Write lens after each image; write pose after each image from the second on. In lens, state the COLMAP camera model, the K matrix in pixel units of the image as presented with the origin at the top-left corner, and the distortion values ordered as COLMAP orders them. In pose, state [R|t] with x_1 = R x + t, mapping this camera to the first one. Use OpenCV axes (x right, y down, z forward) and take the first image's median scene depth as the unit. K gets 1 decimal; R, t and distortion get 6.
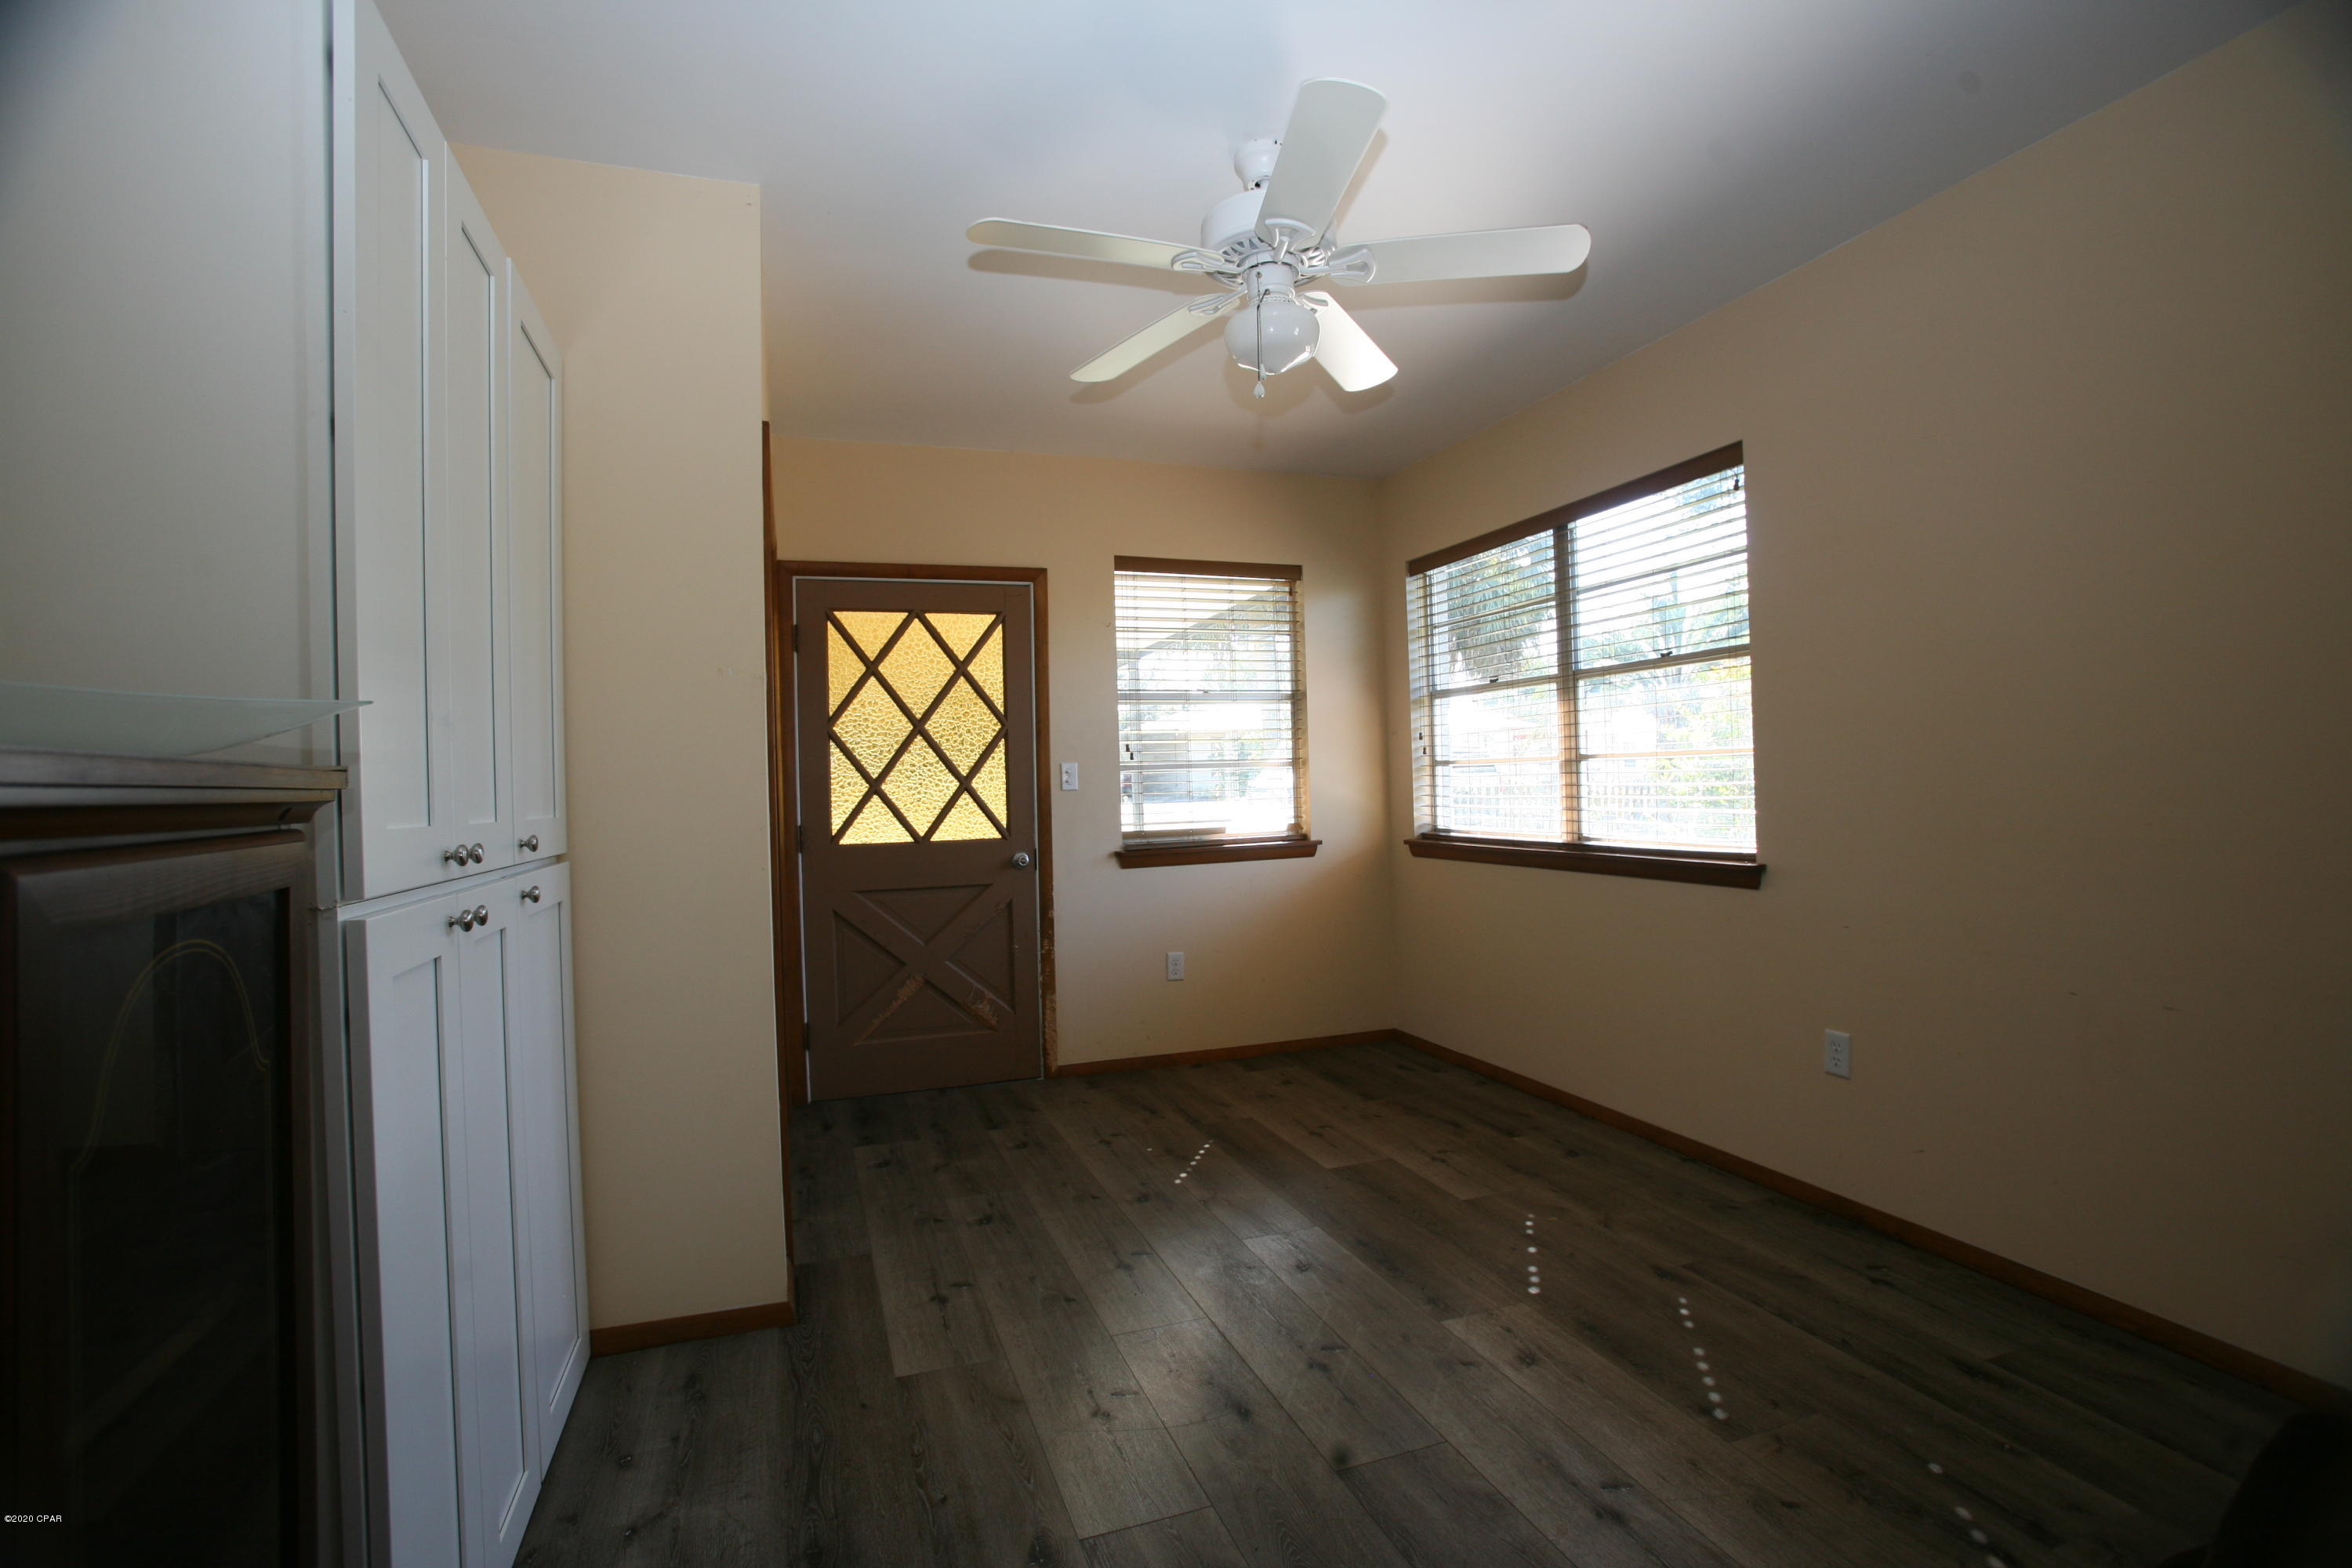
lens RADIAL K [[1107.5, 0, 1177.3], [0, 1107.5, 781.8], [0, 0, 1]] dist [-0.095194, 0.057581]
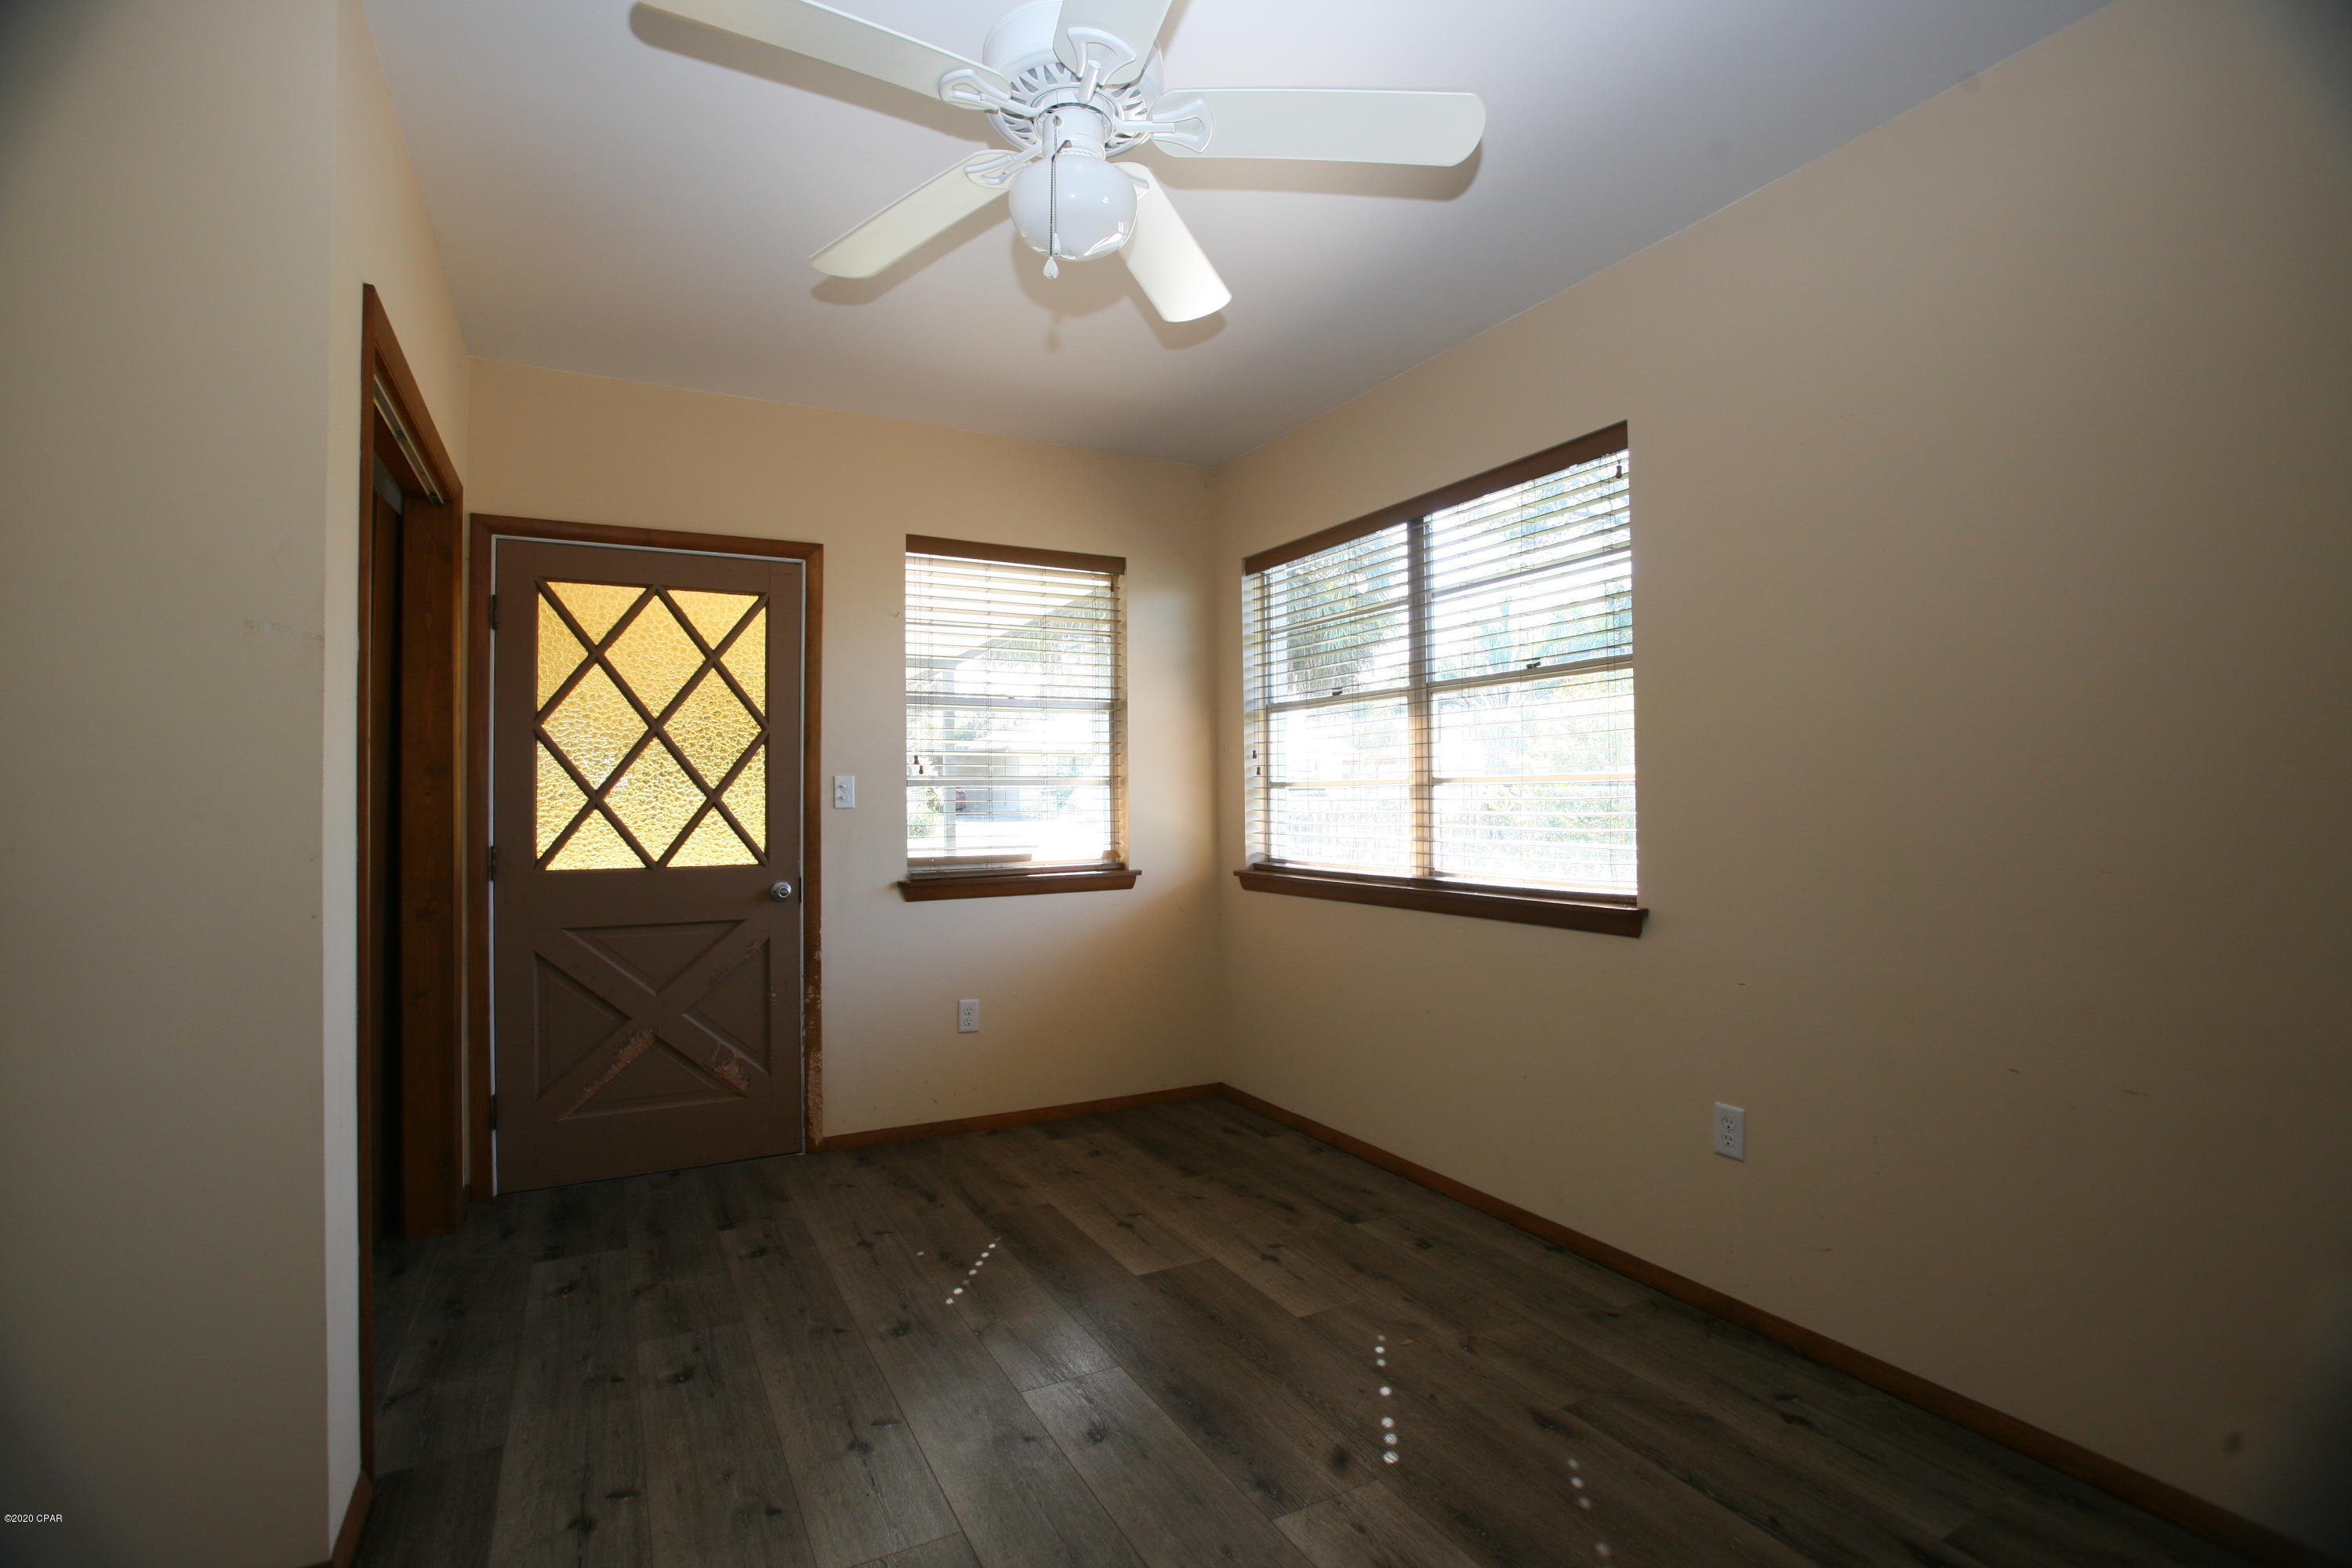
lens RADIAL K [[1084.5, 0, 1179.3], [0, 1084.5, 783.6], [0, 0, 1]] dist [-0.074055, 0.034020]
pose [[0.988448, 0.020788, 0.150126, 0.034838], [-0.018299, 0.999672, -0.017941, -0.001145], [-0.150450, 0.014986, 0.988504, 0.167564]]
